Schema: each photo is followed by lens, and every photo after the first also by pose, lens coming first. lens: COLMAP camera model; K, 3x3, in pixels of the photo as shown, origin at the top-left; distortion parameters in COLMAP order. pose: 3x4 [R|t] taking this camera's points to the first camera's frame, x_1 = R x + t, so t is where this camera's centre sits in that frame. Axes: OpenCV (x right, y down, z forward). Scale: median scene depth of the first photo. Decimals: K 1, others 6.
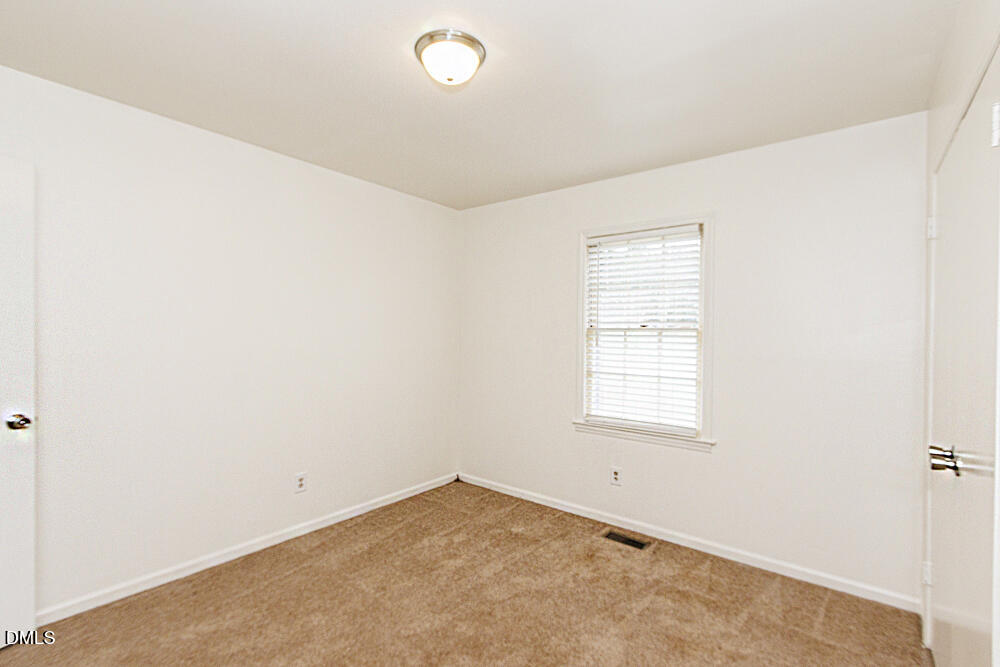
lens RADIAL K [[459.8, 0, 493.9], [0, 459.8, 332.9], [0, 0, 1]] dist [0.004644, -0.000698]
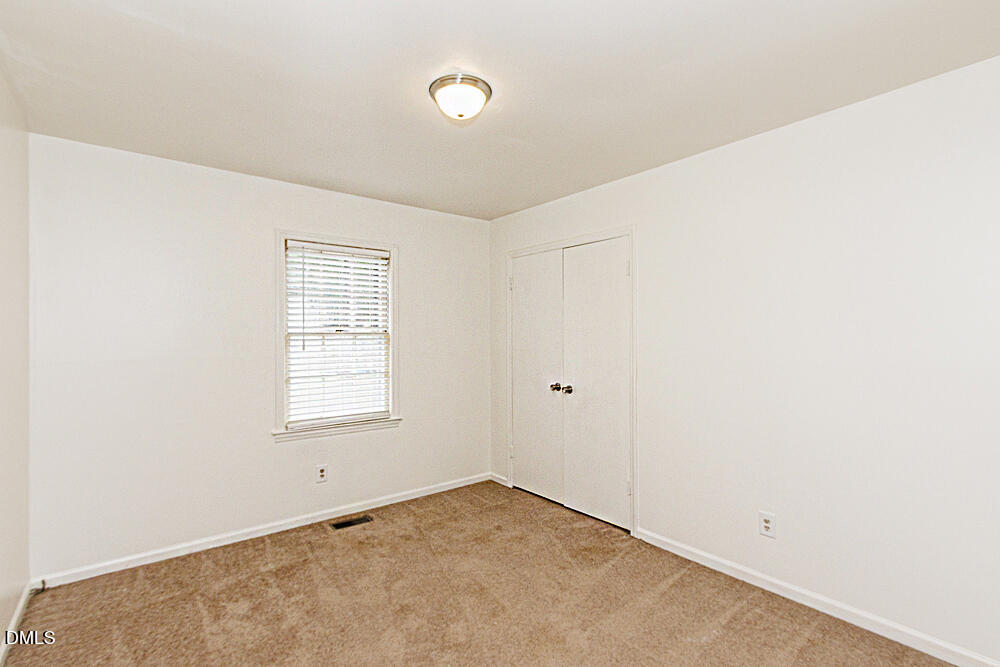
lens RADIAL K [[459.8, 0, 492.3], [0, 459.8, 330.6], [0, 0, 1]] dist [0.004644, -0.000698]
pose [[0.229018, -0.001149, 0.973422, -0.698127], [0.010908, 0.999940, -0.001386, -0.009503], [-0.973361, 0.010935, 0.229017, 0.395421]]
